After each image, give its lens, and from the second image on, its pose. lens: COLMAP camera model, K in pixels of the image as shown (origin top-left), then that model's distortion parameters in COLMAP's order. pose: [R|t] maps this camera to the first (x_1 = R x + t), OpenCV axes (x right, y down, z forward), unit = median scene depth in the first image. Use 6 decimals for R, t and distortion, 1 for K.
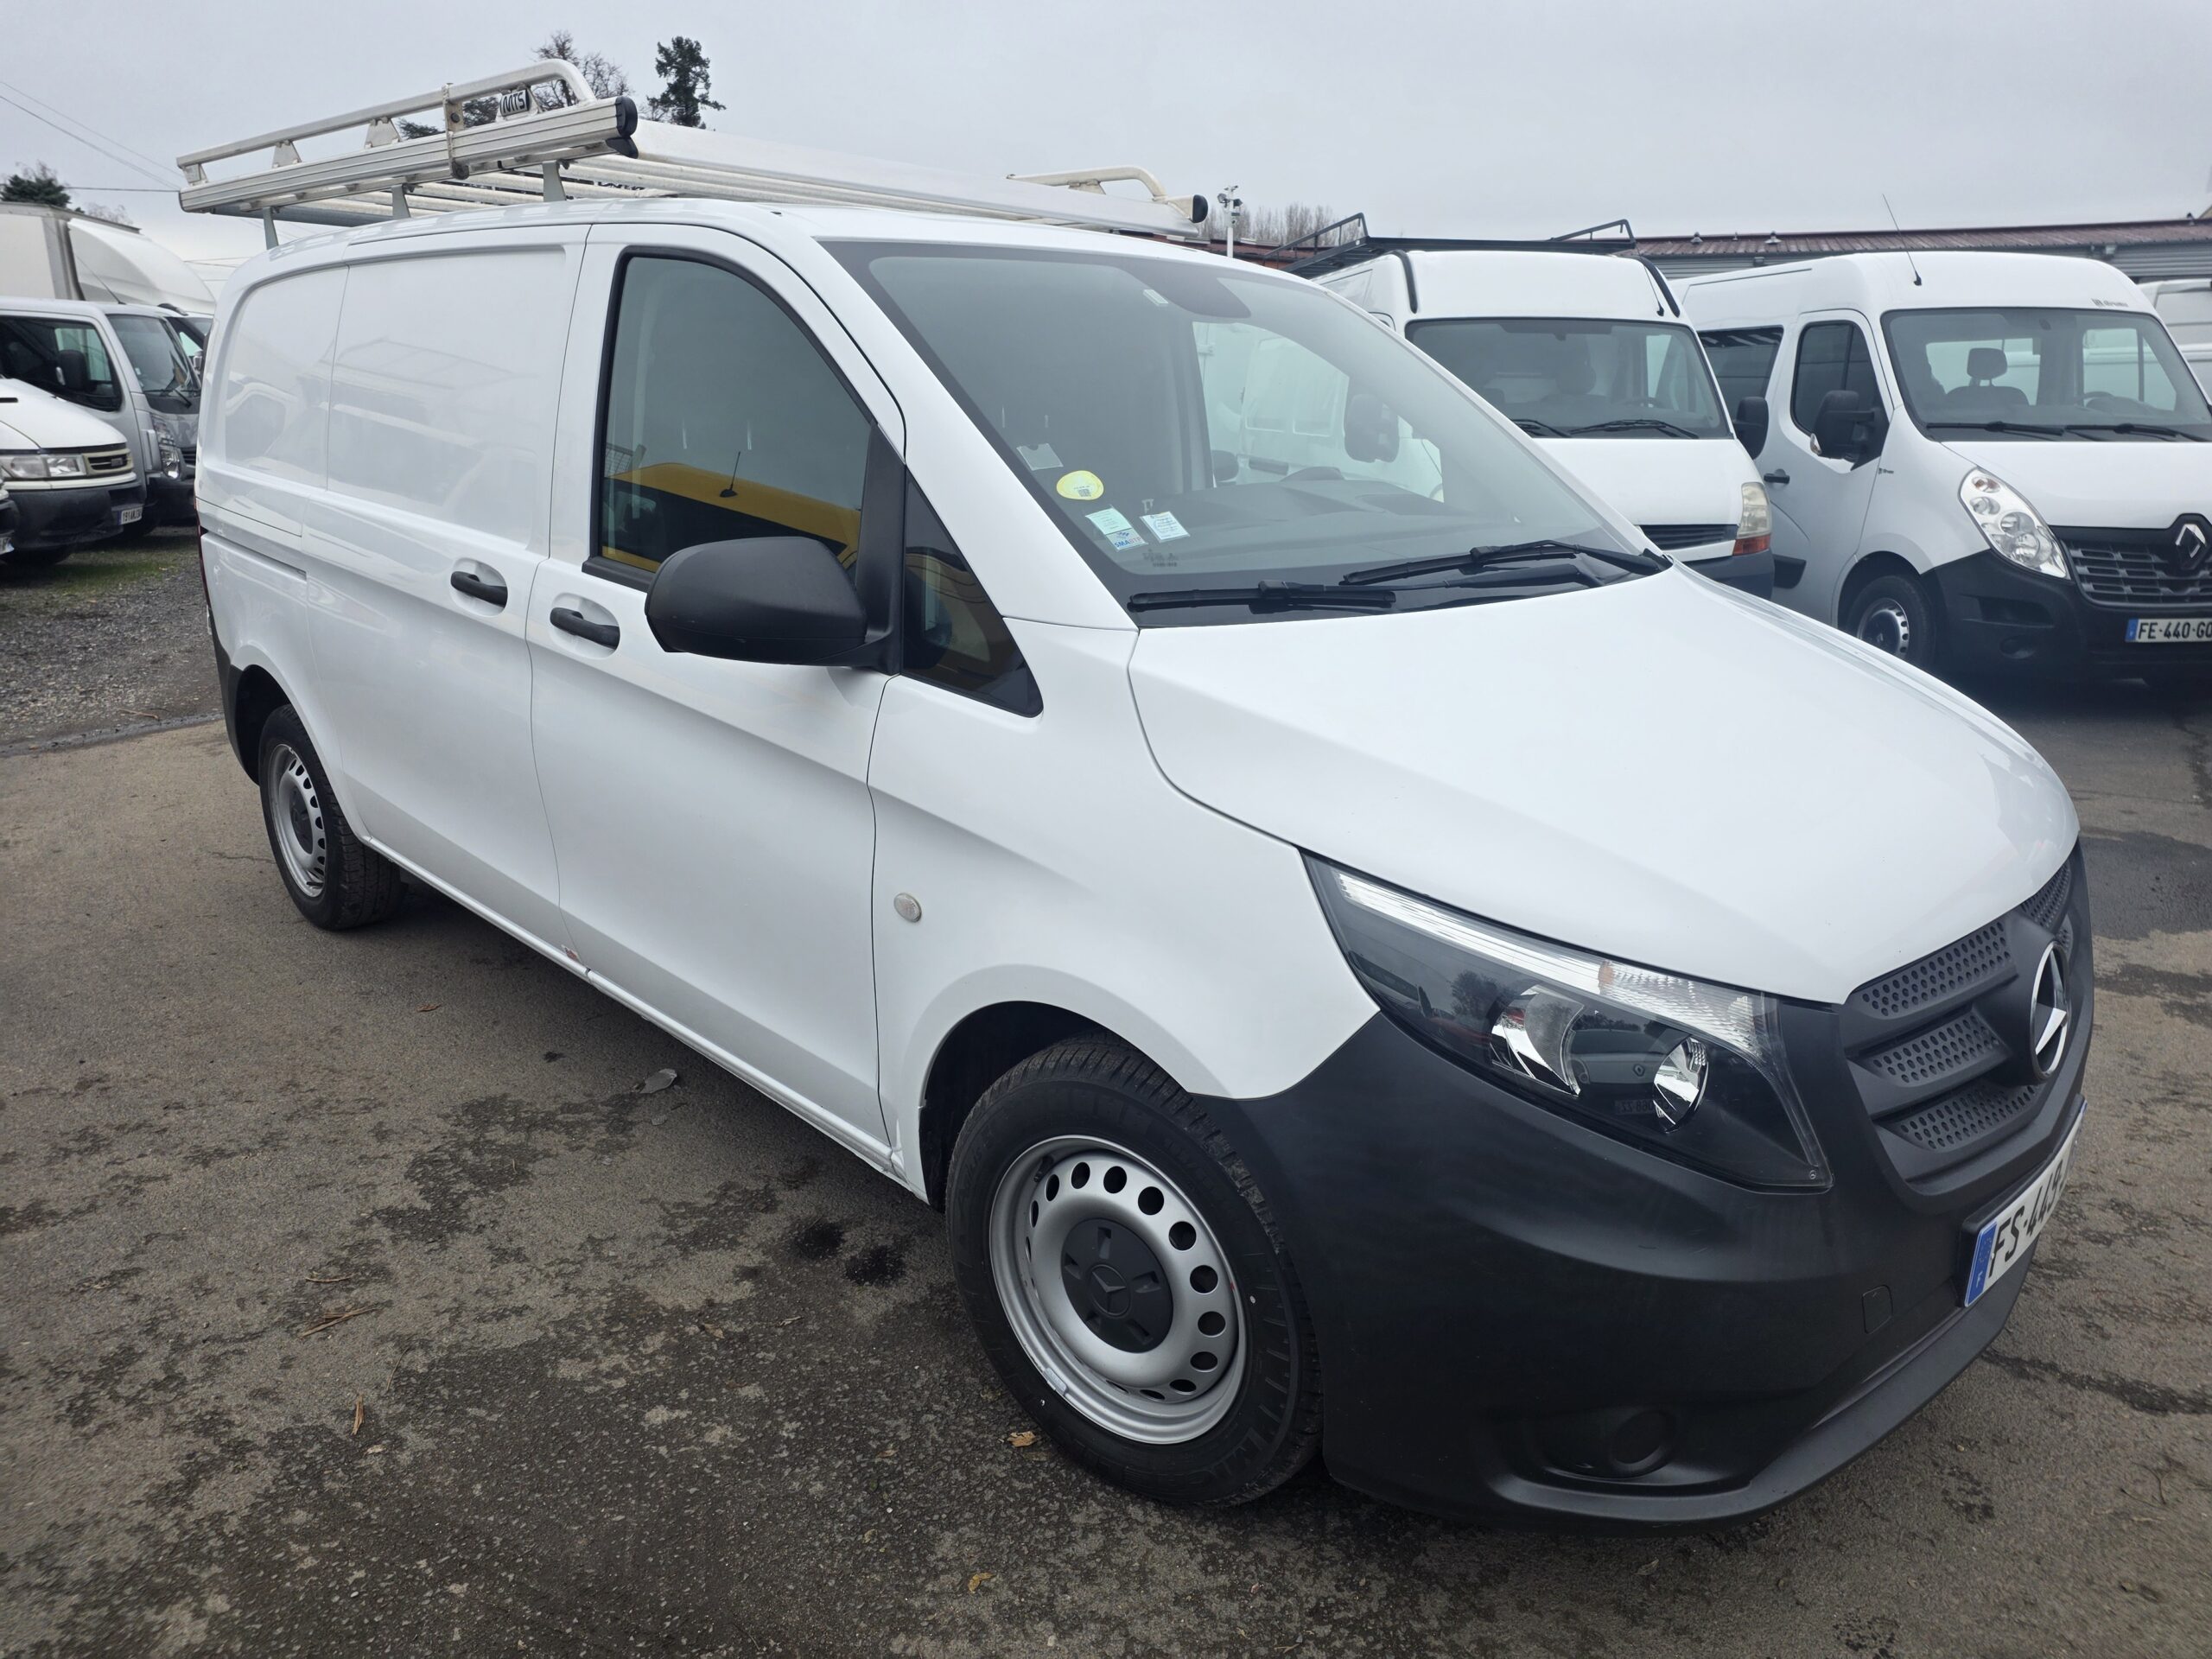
lens RADIAL K [[1471.9, 0, 1116.3], [0, 1471.9, 820.7], [0, 0, 1]] dist [0.055484, -0.025711]
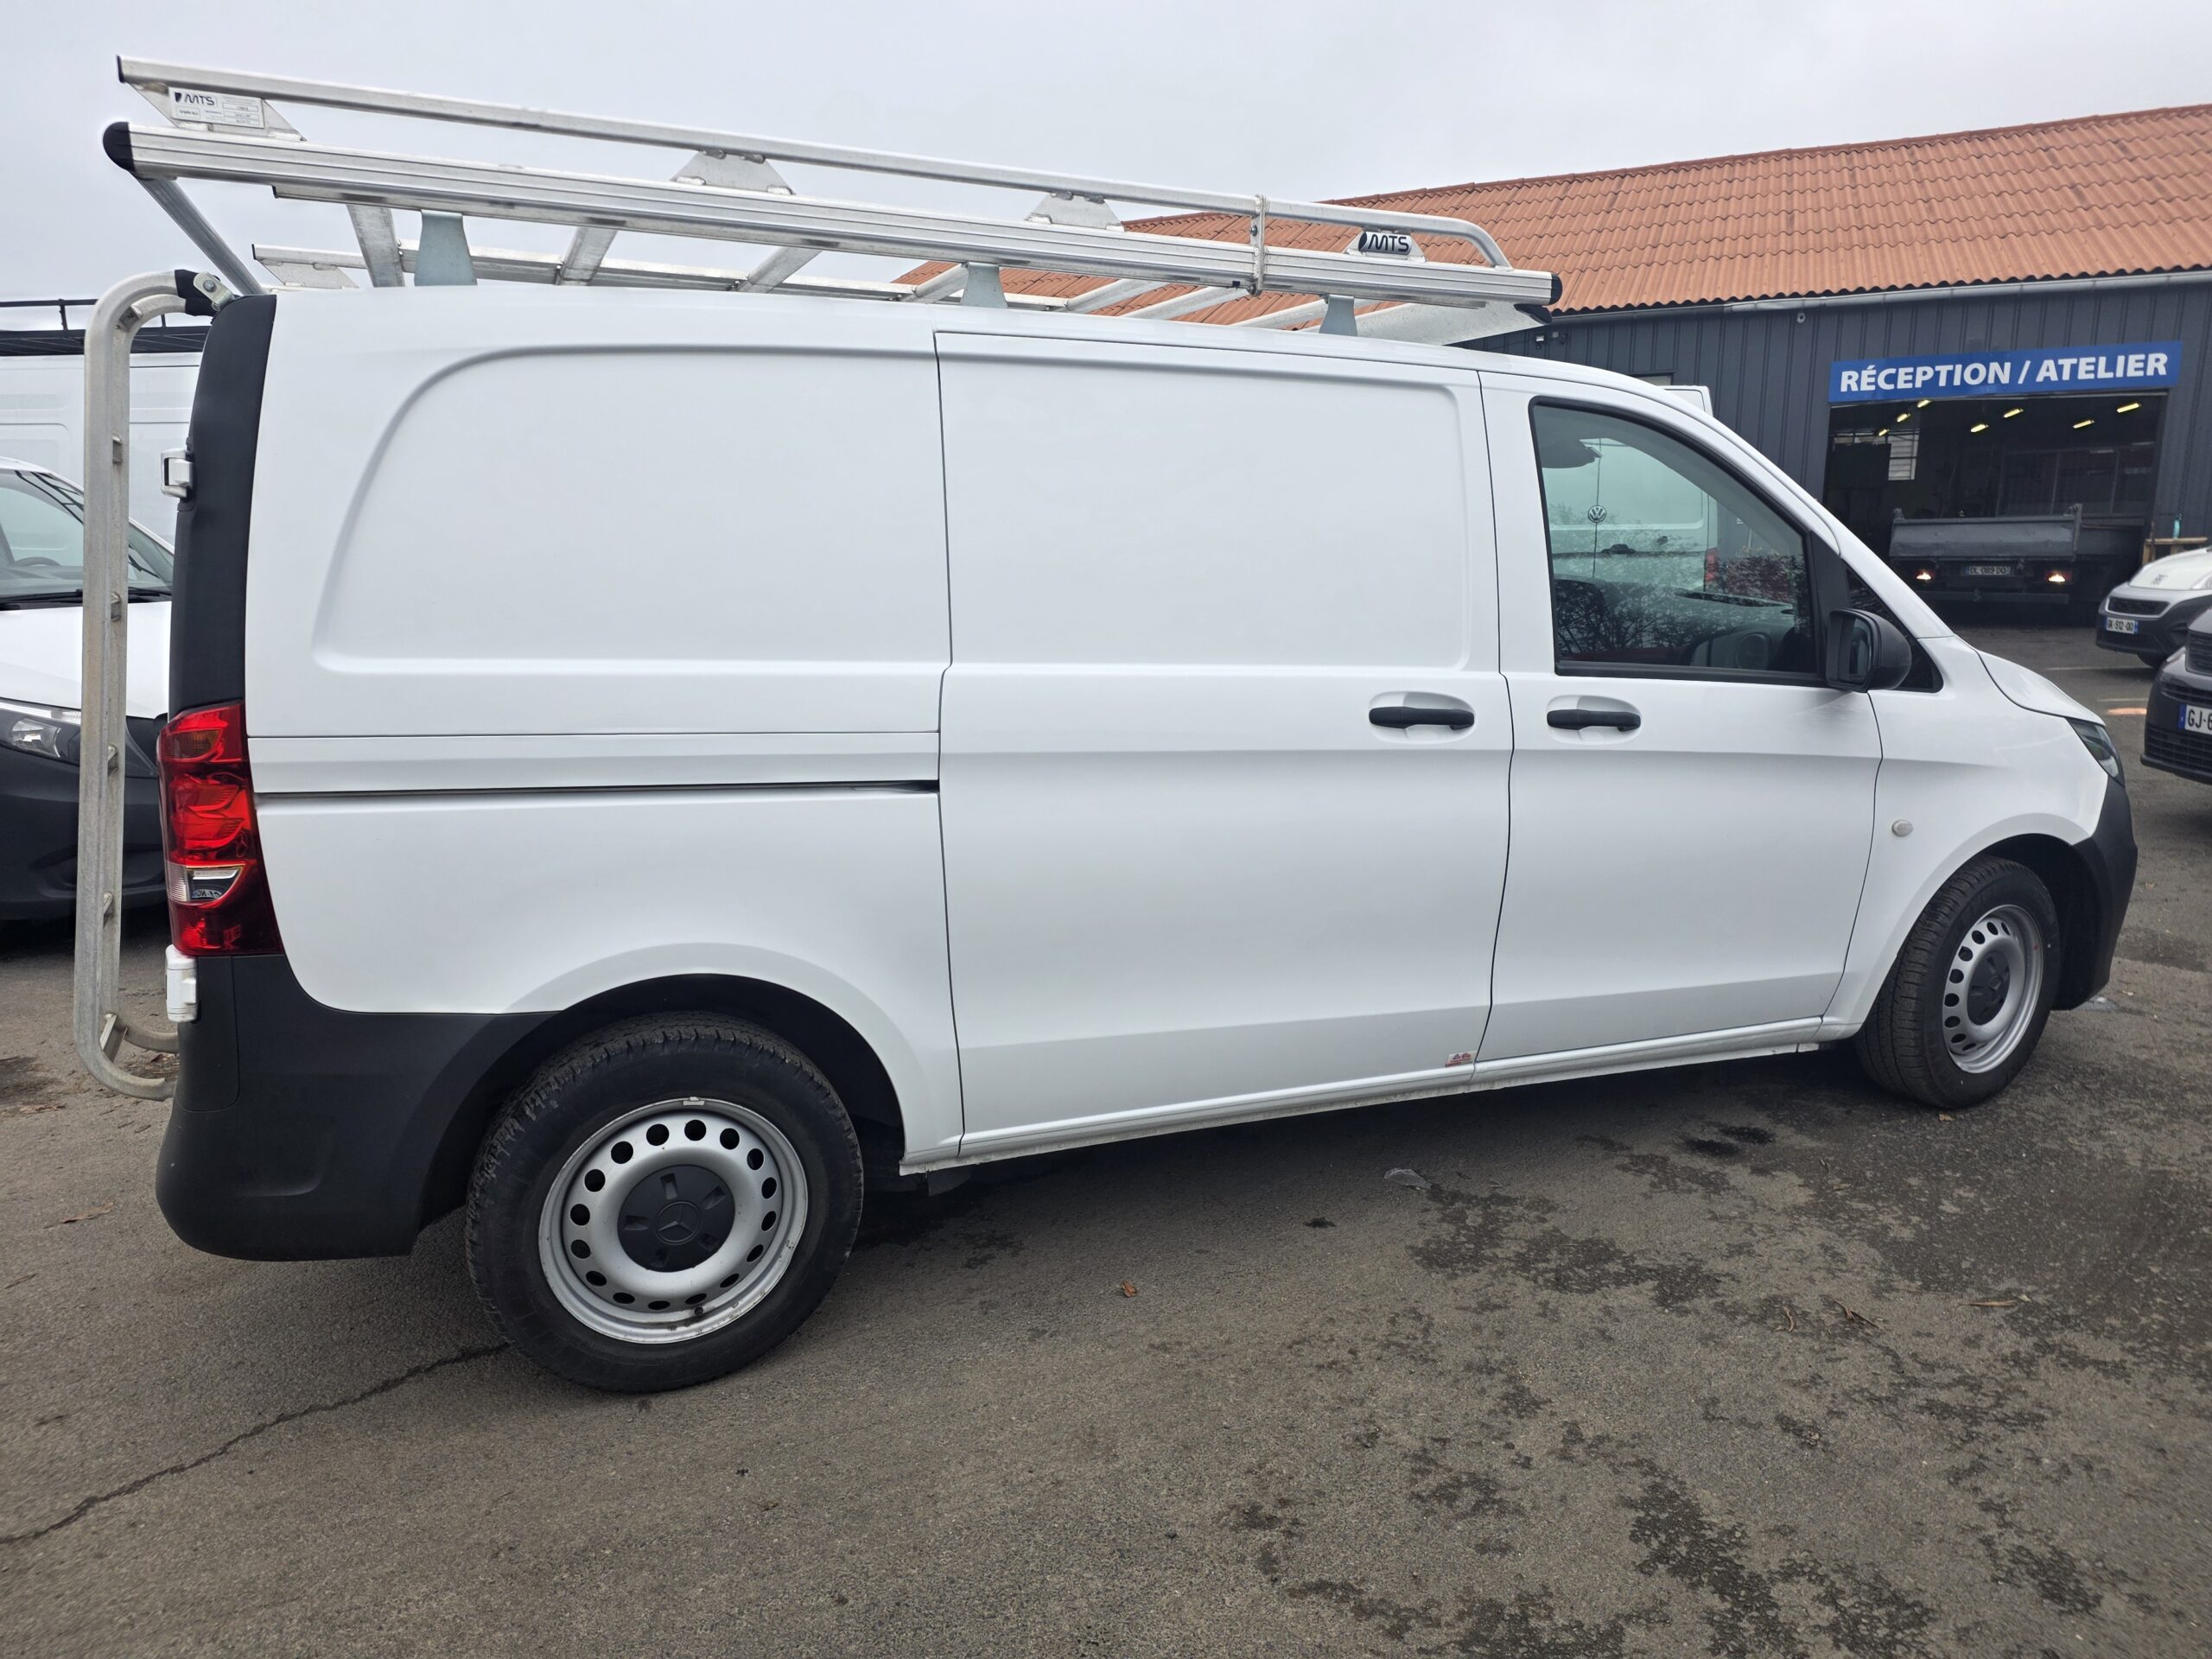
lens RADIAL K [[1462.6, 0, 1101.0], [0, 1462.6, 822.2], [0, 0, 1]] dist [0.053075, -0.026115]
pose [[0.373955, -0.191833, 0.907391, -1.554542], [0.256004, 0.961714, 0.097814, -0.265249], [-0.891415, 0.195718, 0.408748, 0.894343]]
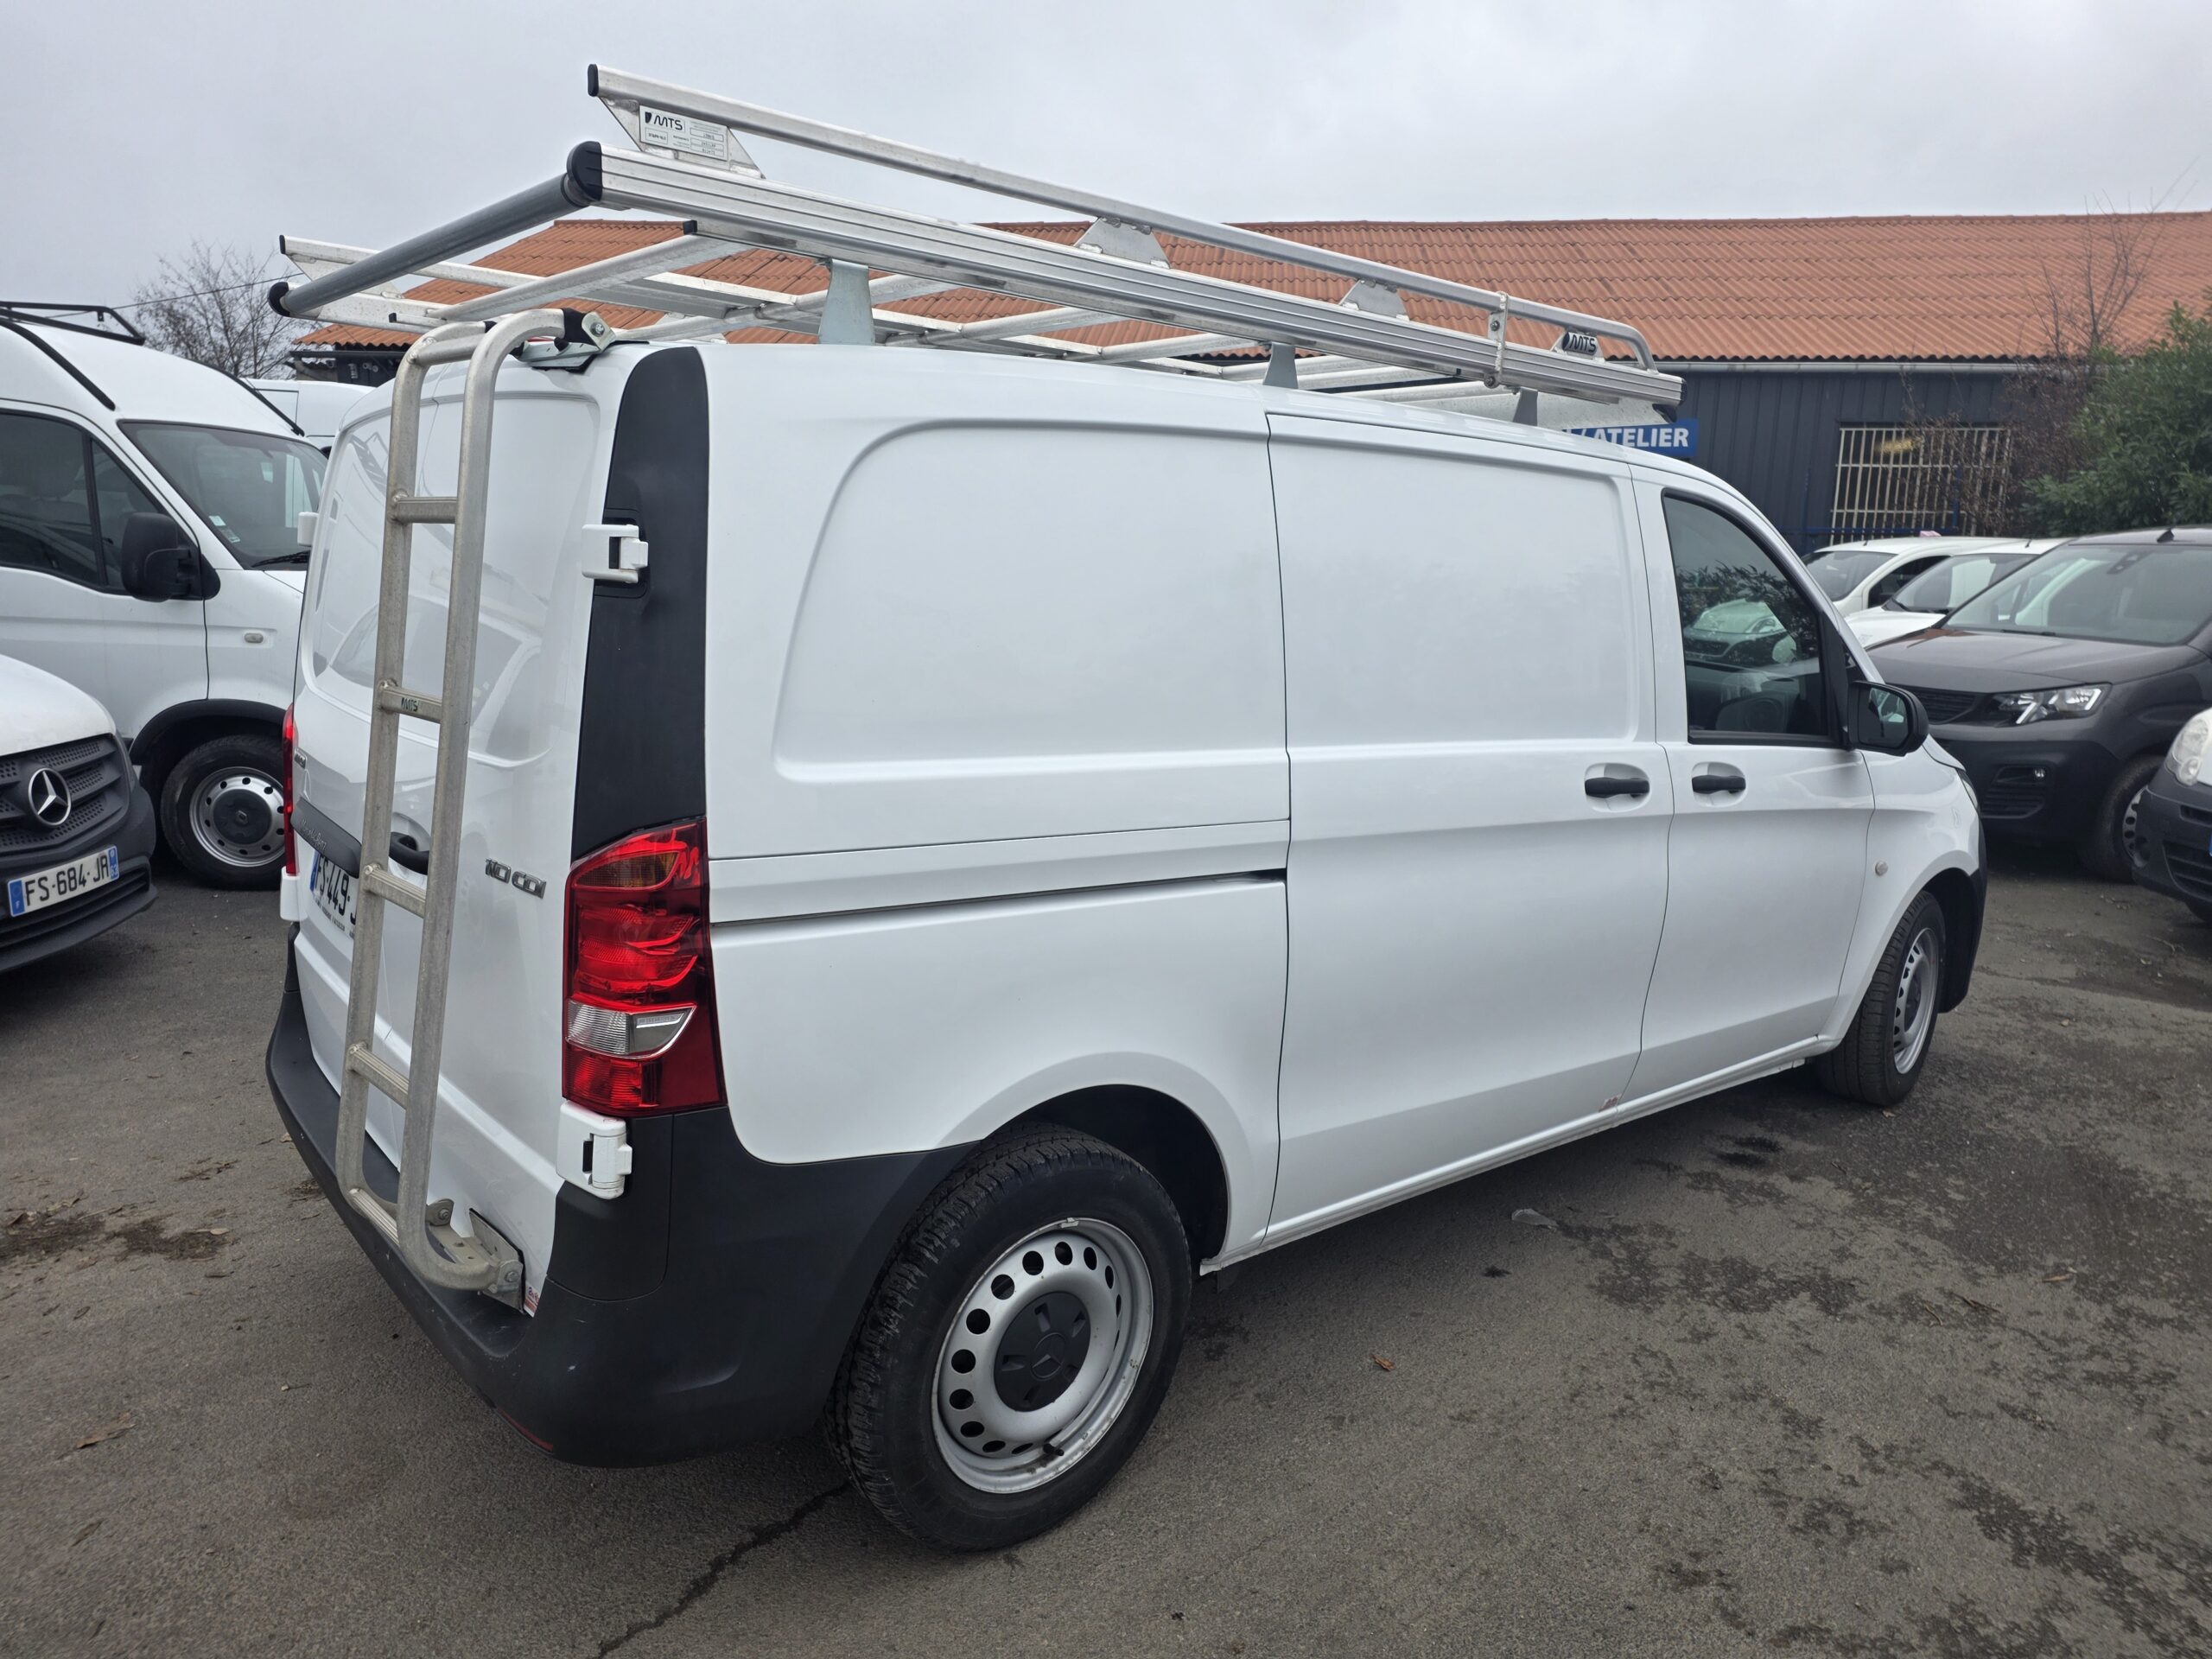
lens RADIAL K [[1471.9, 0, 1116.3], [0, 1471.9, 820.7], [0, 0, 1]] dist [0.055484, -0.025711]
pose [[0.085085, -0.187298, 0.978611, -1.646154], [0.242430, 0.956548, 0.161997, -0.430705], [-0.966431, 0.223462, 0.126795, 1.345257]]
